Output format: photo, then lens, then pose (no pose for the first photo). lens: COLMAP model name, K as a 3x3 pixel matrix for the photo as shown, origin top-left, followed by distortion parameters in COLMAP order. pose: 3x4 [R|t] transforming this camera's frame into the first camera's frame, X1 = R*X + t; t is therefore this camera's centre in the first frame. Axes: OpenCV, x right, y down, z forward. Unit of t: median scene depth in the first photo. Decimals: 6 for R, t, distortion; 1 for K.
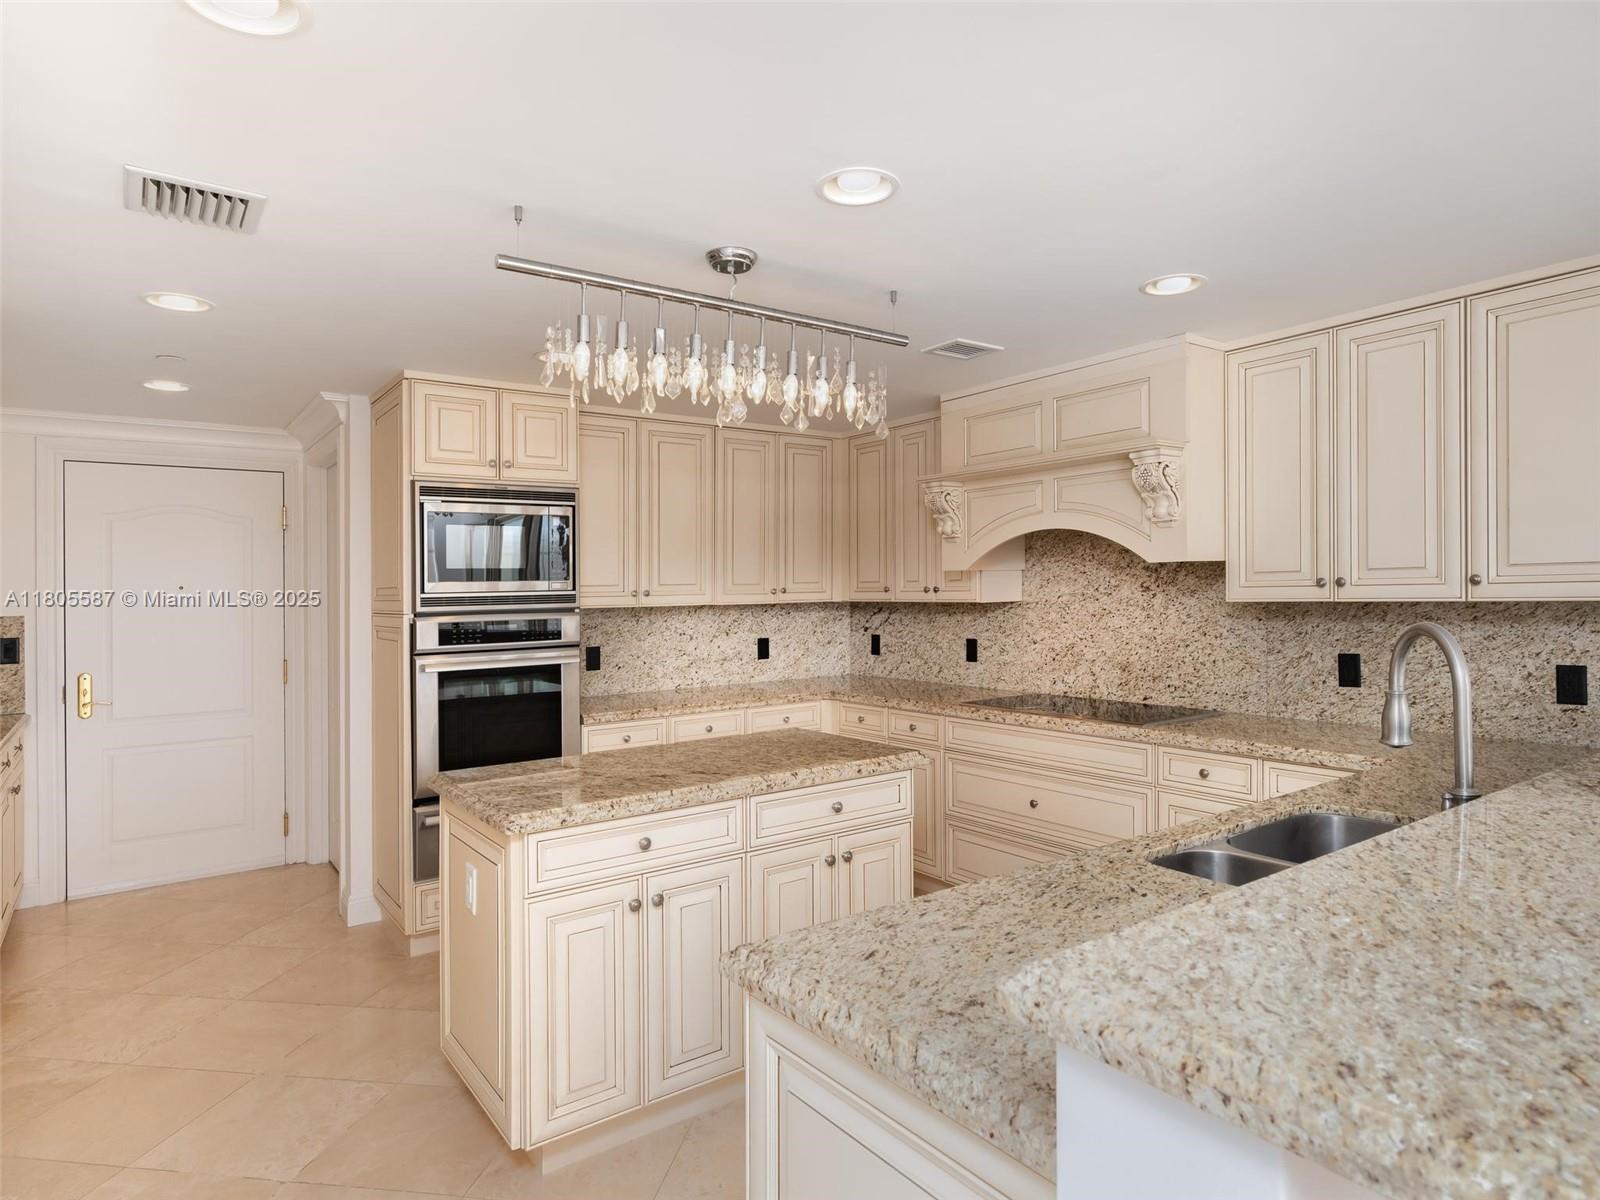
lens RADIAL K [[946.9, 0, 808.2], [0, 946.9, 592.4], [0, 0, 1]] dist [-0.002498, -0.000709]
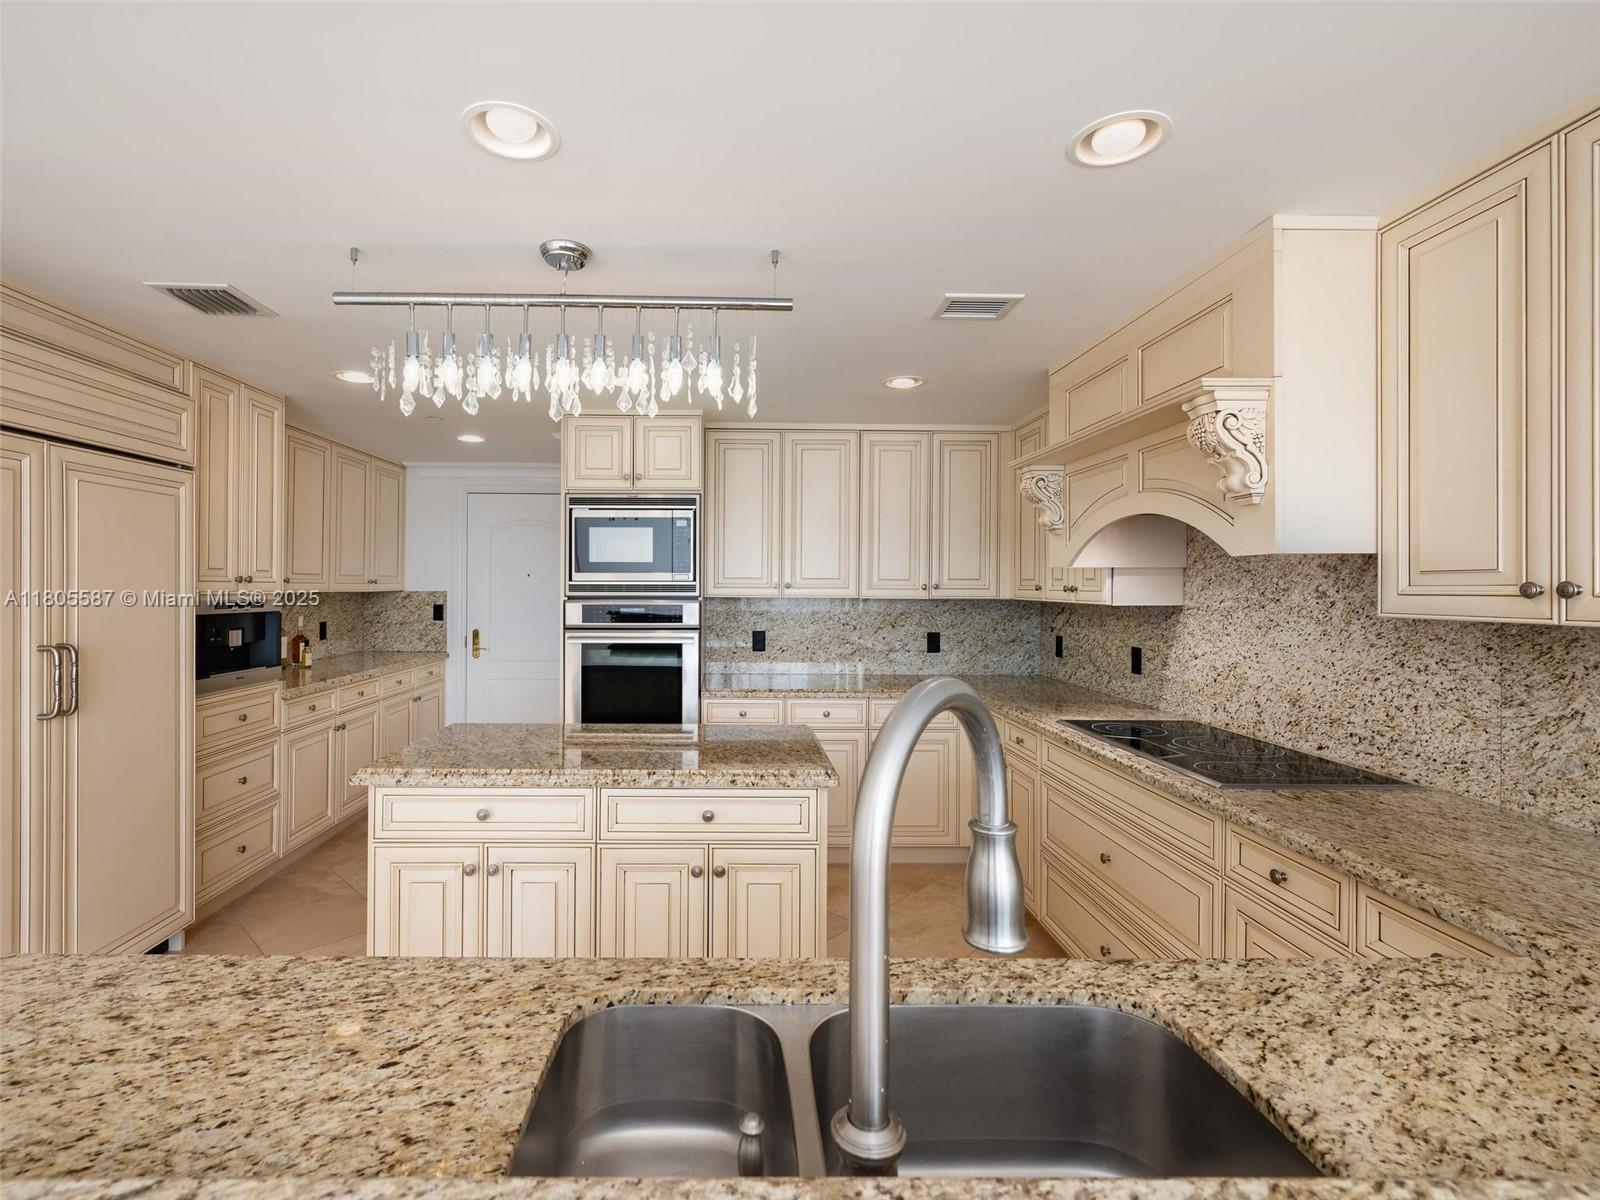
lens RADIAL K [[742.0, 0, 728.6], [0, 742.0, 575.8], [0, 0, 1]] dist [0.000019, -0.001018]
pose [[0.809989, 0.014698, -0.586261, 0.326651], [-0.022648, 0.999724, -0.006227, -0.004347], [0.586008, 0.018322, 0.810098, 0.285775]]
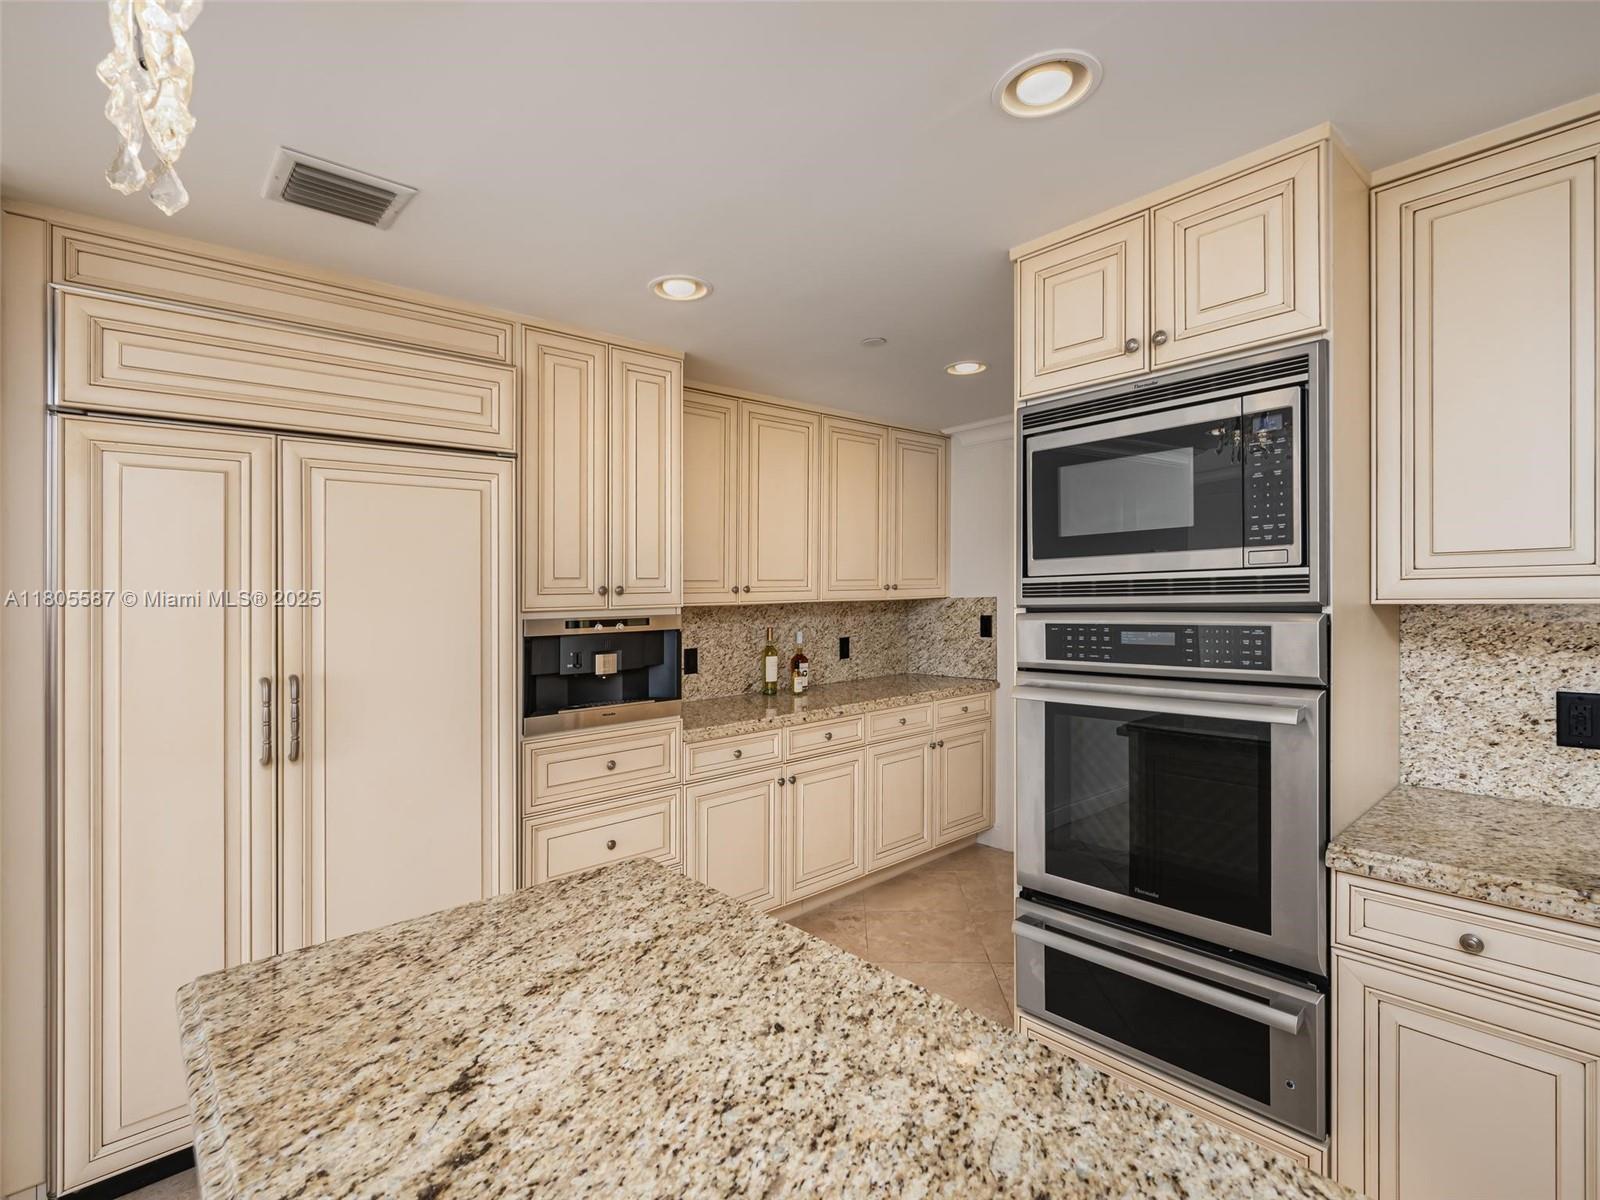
lens RADIAL K [[755.7, 0, 775.0], [0, 755.7, 555.7], [0, 0, 1]] dist [-0.005937, -0.000243]
pose [[0.083757, -0.034498, -0.995889, 0.092381], [0.015017, 0.999331, -0.033355, 0.001145], [0.996373, -0.012162, 0.084219, 0.717837]]
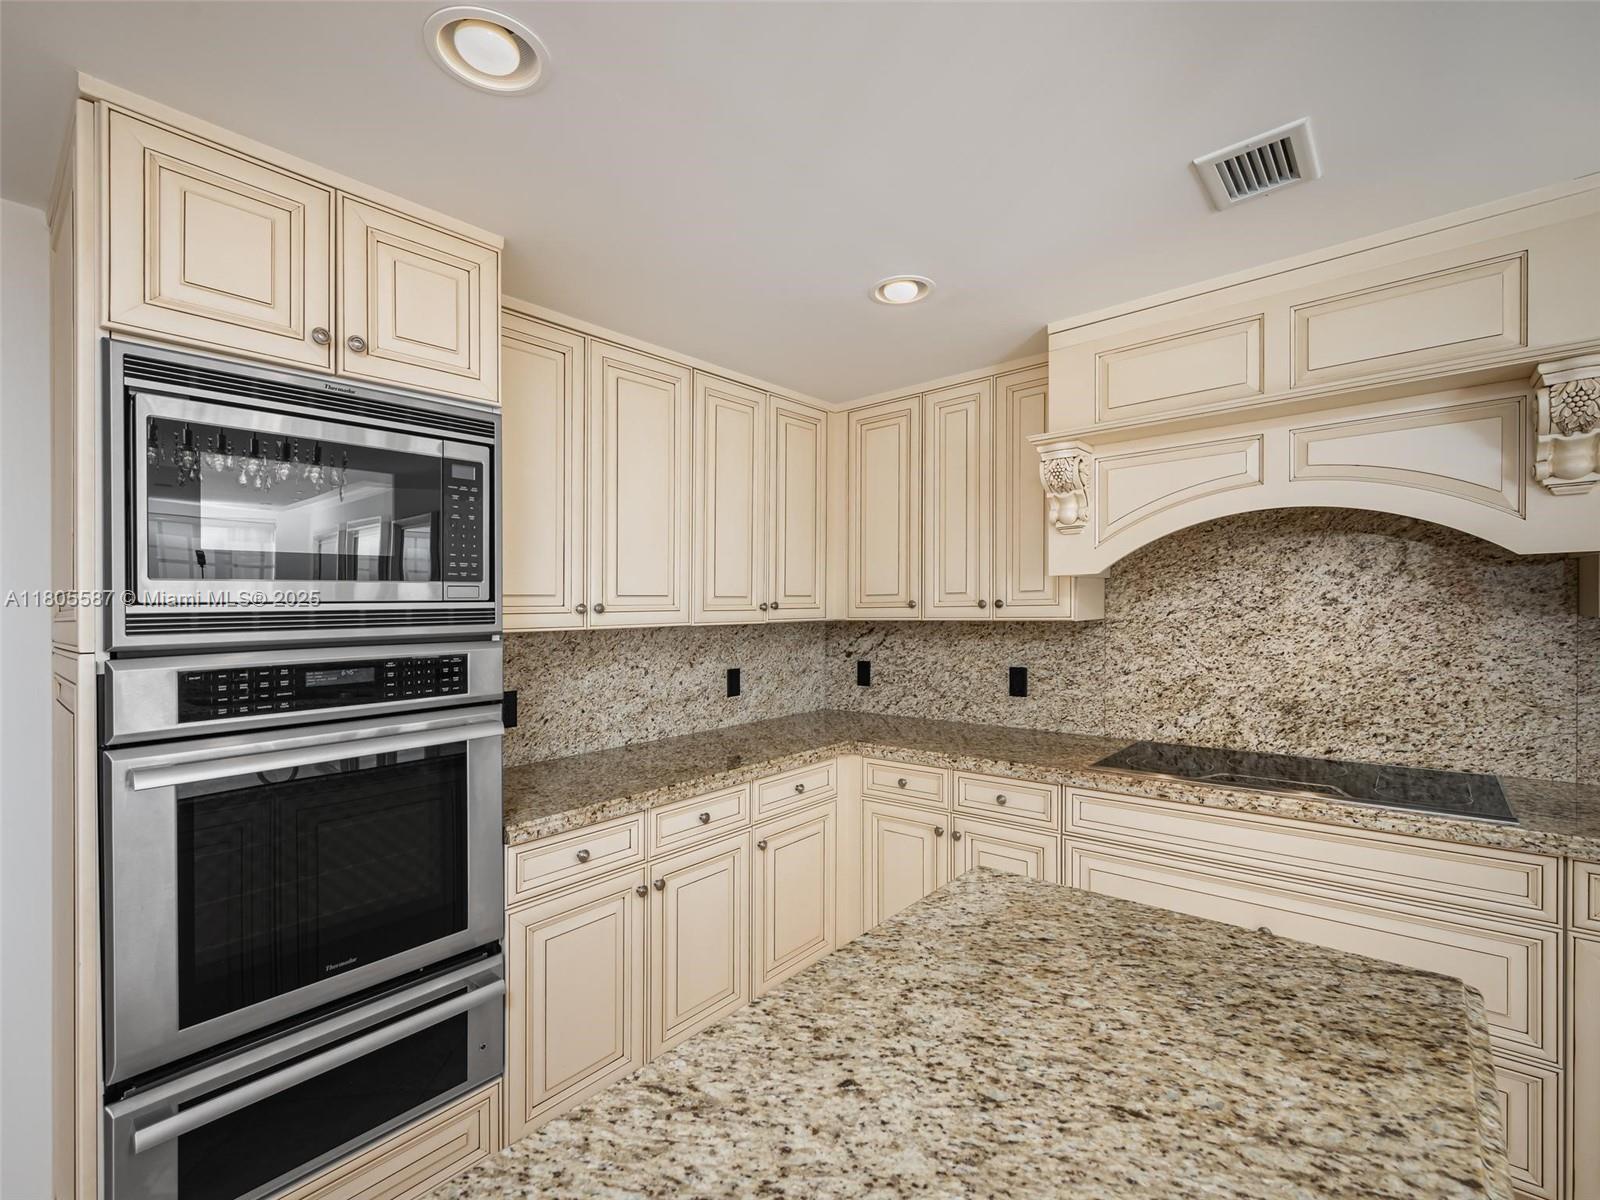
lens RADIAL K [[724.0, 0, 802.5], [0, 724.0, 608.0], [0, 0, 1]] dist [0.000386, -0.000100]
pose [[0.973050, 0.000430, 0.230592, -0.171005], [0.001544, 0.999964, -0.008382, 0.005675], [-0.230587, 0.008512, 0.973014, 0.559027]]
